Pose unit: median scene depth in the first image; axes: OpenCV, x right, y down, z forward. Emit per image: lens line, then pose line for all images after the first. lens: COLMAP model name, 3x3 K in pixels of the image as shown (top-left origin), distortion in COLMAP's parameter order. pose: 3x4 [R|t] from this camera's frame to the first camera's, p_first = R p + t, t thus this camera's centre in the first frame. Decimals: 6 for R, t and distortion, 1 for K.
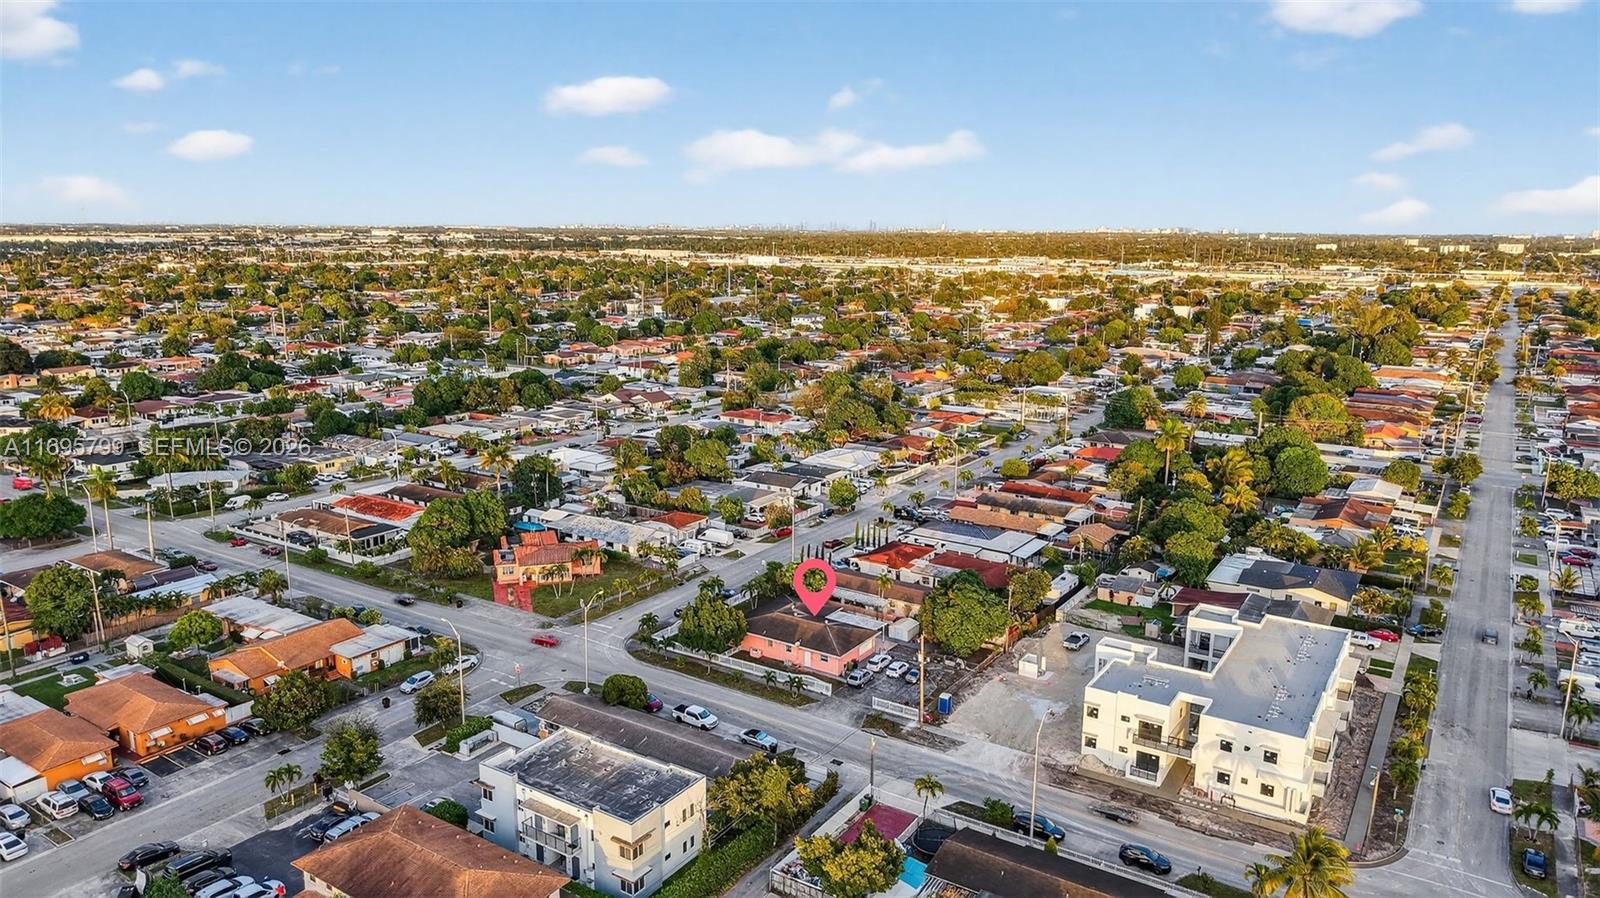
lens RADIAL K [[1063.3, 0, 788.1], [0, 1063.3, 444.7], [0, 0, 1]] dist [0.042399, -0.051023]
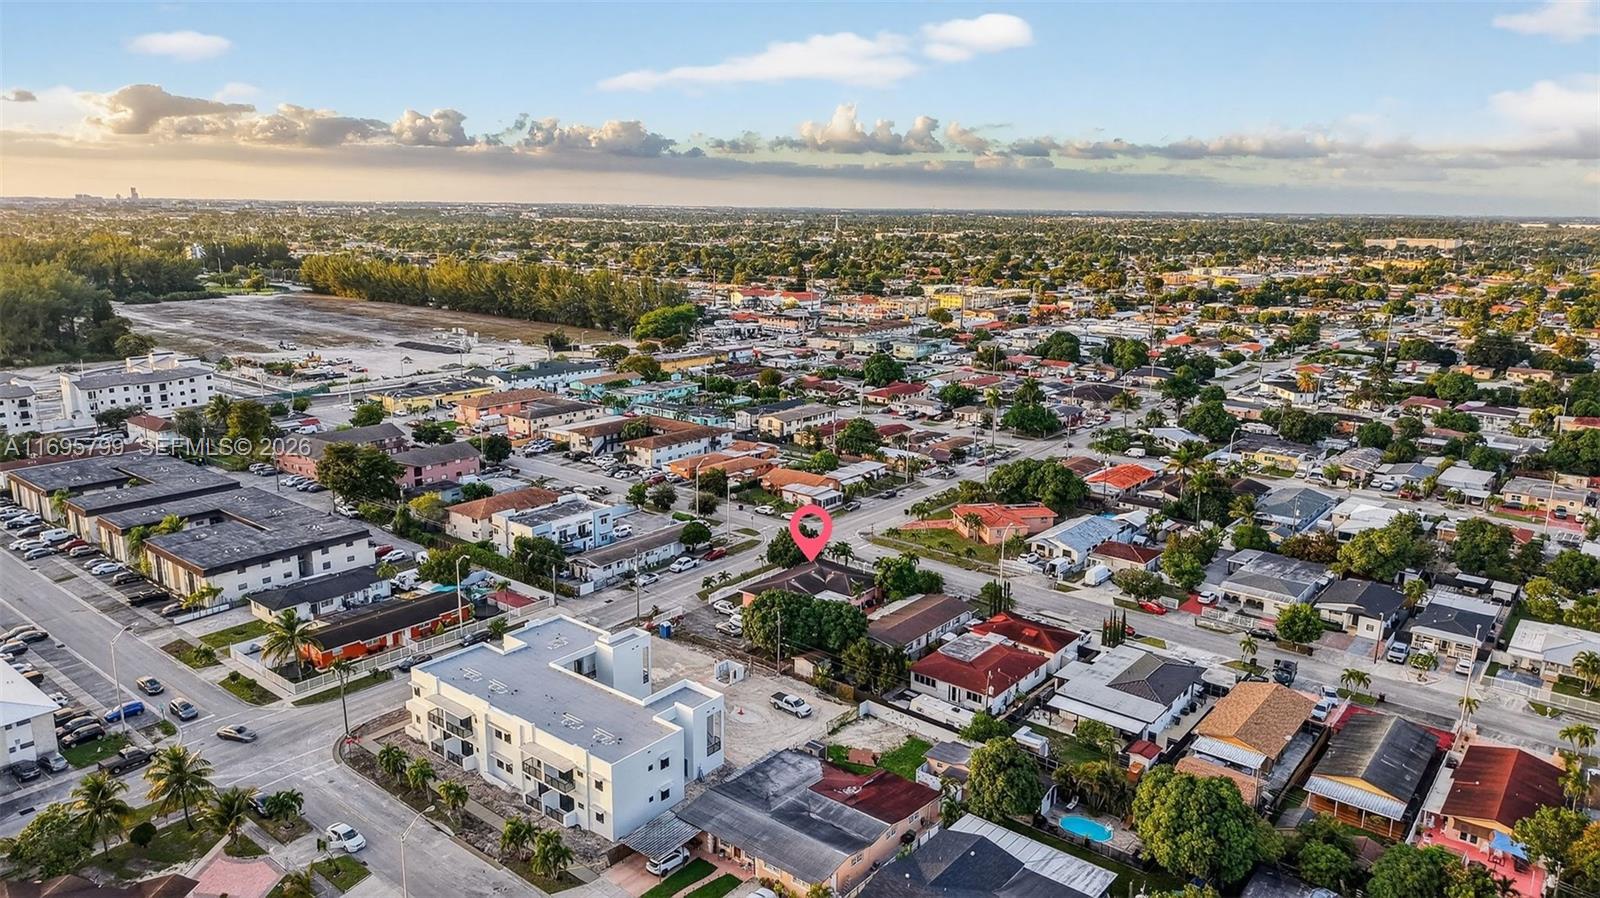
lens RADIAL K [[1063.3, 0, 798.4], [0, 1063.3, 450.7], [0, 0, 1]] dist [0.042399, -0.051023]
pose [[-0.101479, 0.215850, -0.971139, 1.062055], [-0.210501, 0.949417, 0.233018, -0.223590], [0.972312, 0.228072, -0.050909, 0.975316]]
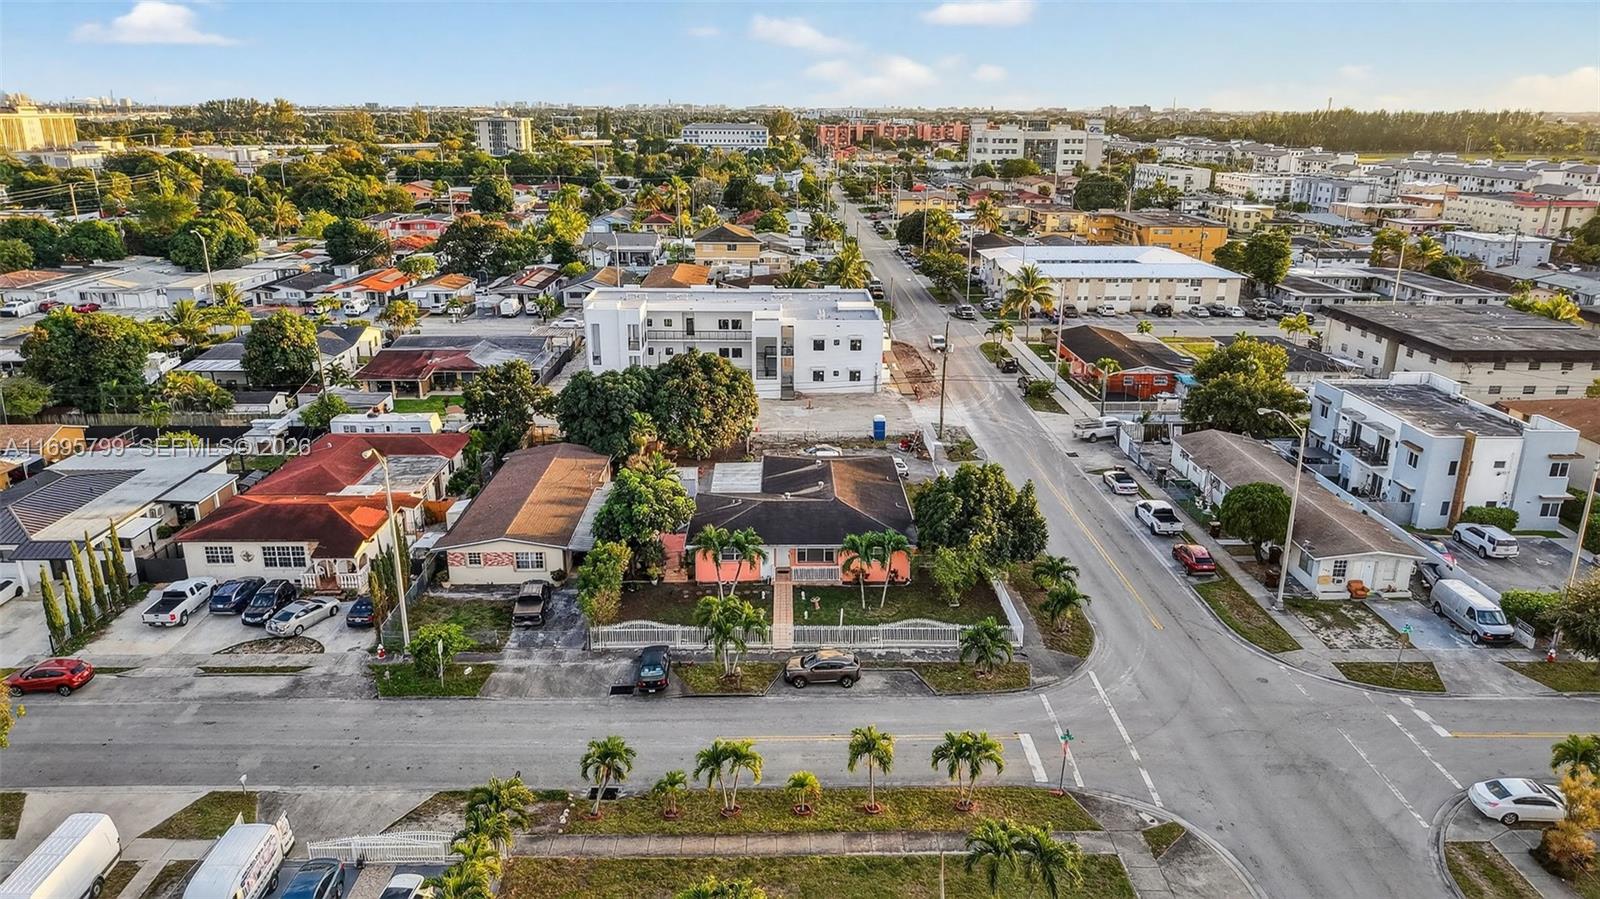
lens RADIAL K [[1063.3, 0, 797.7], [0, 1063.3, 455.7], [0, 0, 1]] dist [0.042399, -0.051023]
pose [[-0.570436, -0.264264, 0.777668, -0.374926], [0.155072, 0.895145, 0.417933, -0.071360], [-0.806570, 0.358999, -0.469643, 1.202929]]
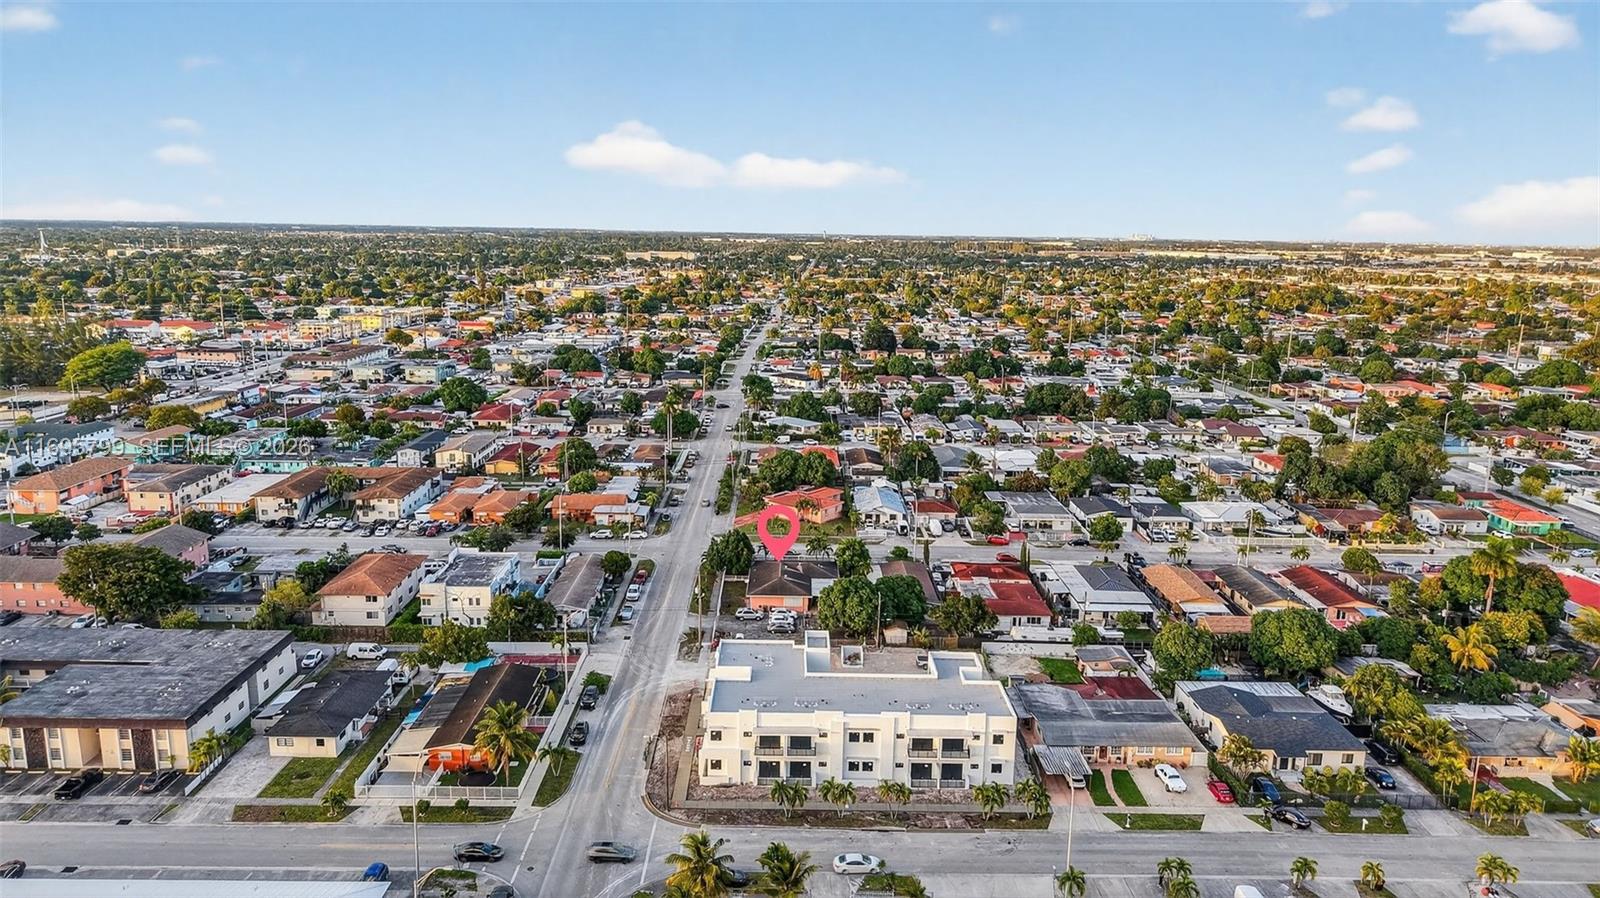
lens RADIAL K [[1063.3, 0, 799.2], [0, 1063.3, 446.3], [0, 0, 1]] dist [0.042399, -0.051023]
pose [[0.559000, 0.168341, -0.811899, 0.978153], [-0.179170, 0.980564, 0.079953, -0.081661], [0.809578, 0.100775, 0.578297, 0.257978]]
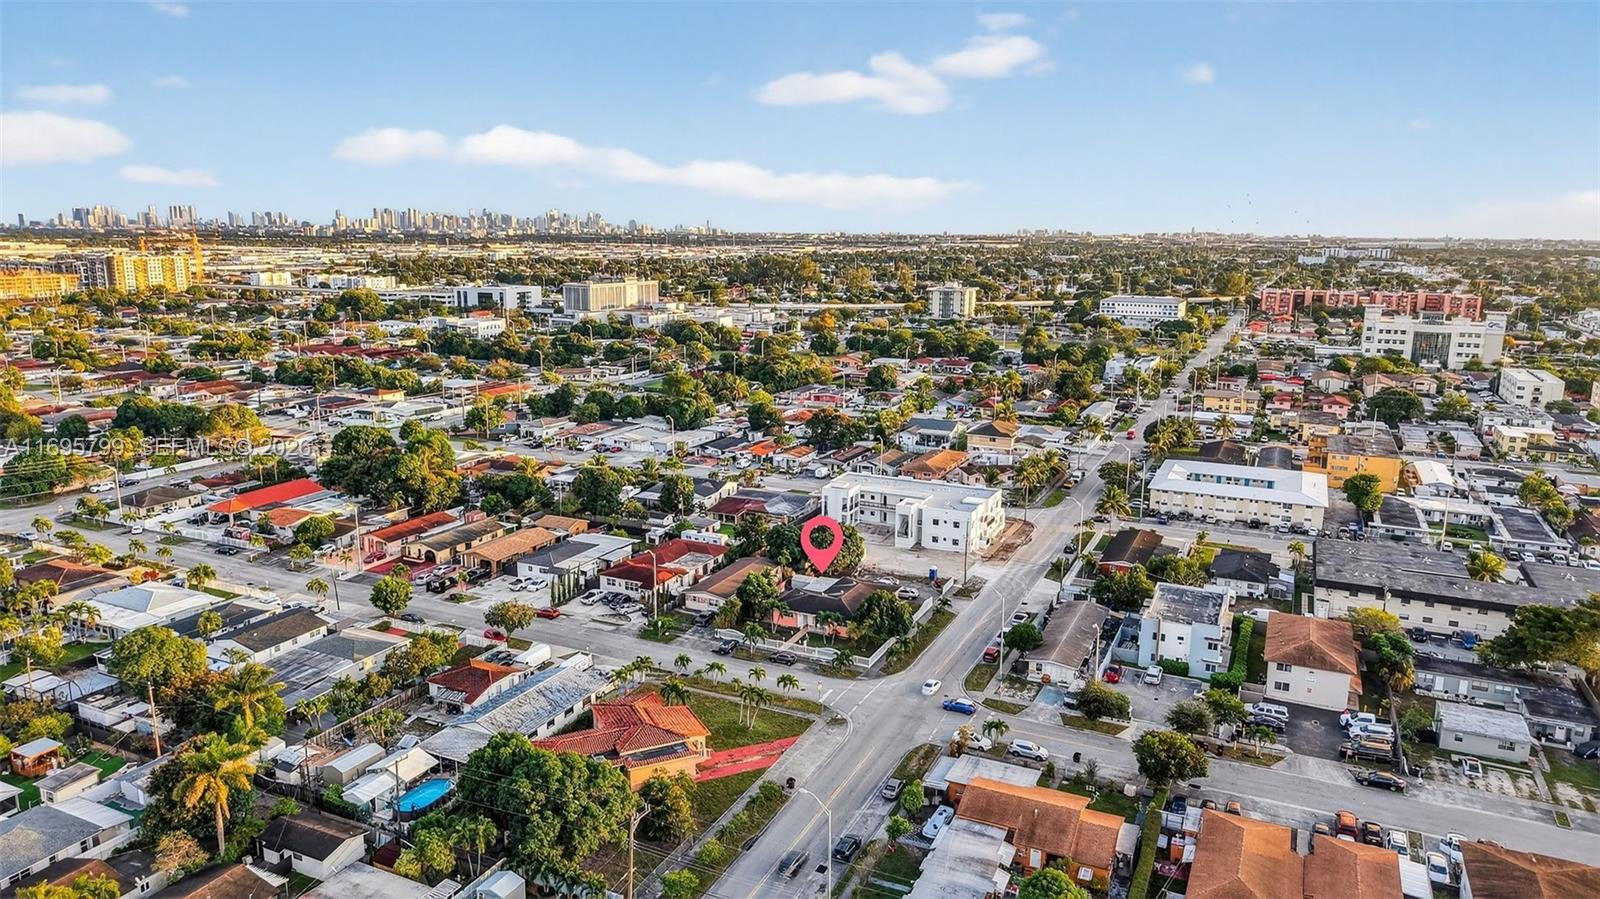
lens RADIAL K [[1063.3, 0, 813.3], [0, 1063.3, 432.8], [0, 0, 1]] dist [0.042399, -0.051023]
pose [[-0.155564, -0.194582, 0.968472, -1.038597], [0.183206, 0.957715, 0.221849, -0.260845], [-0.970688, 0.211942, -0.113337, 1.082868]]
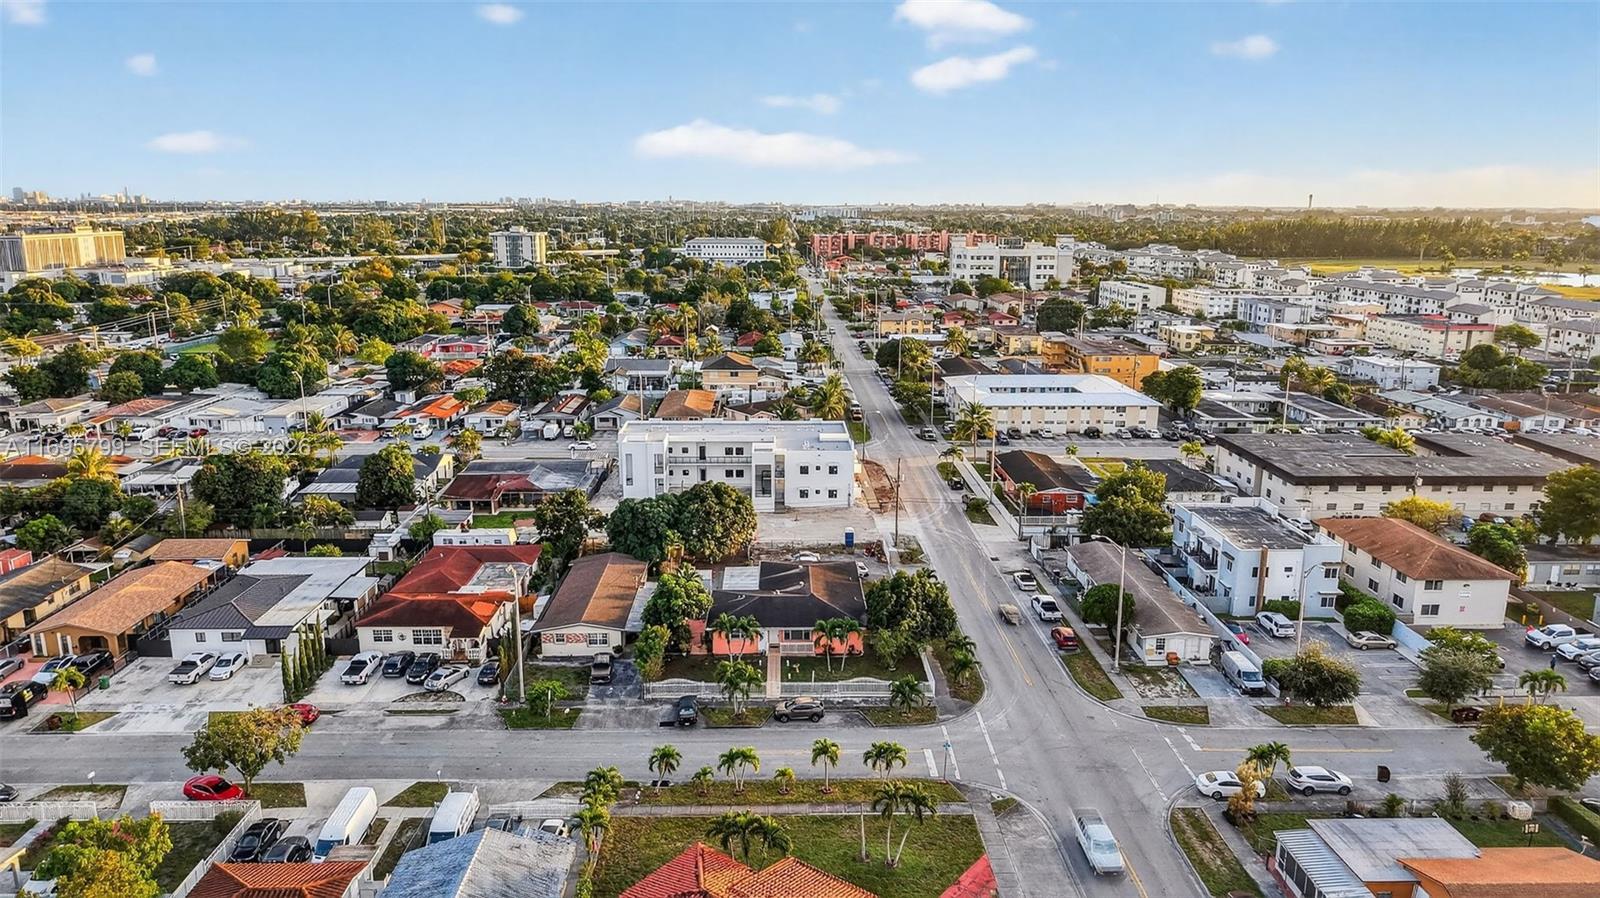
lens RADIAL K [[1063.3, 0, 799.3], [0, 1063.3, 446.4], [0, 0, 1]] dist [0.042399, -0.051023]
pose [[-0.574075, -0.192372, 0.795883, -0.538774], [0.154404, 0.929137, 0.335953, -0.170703], [-0.804113, 0.315750, -0.503692, 1.291565]]
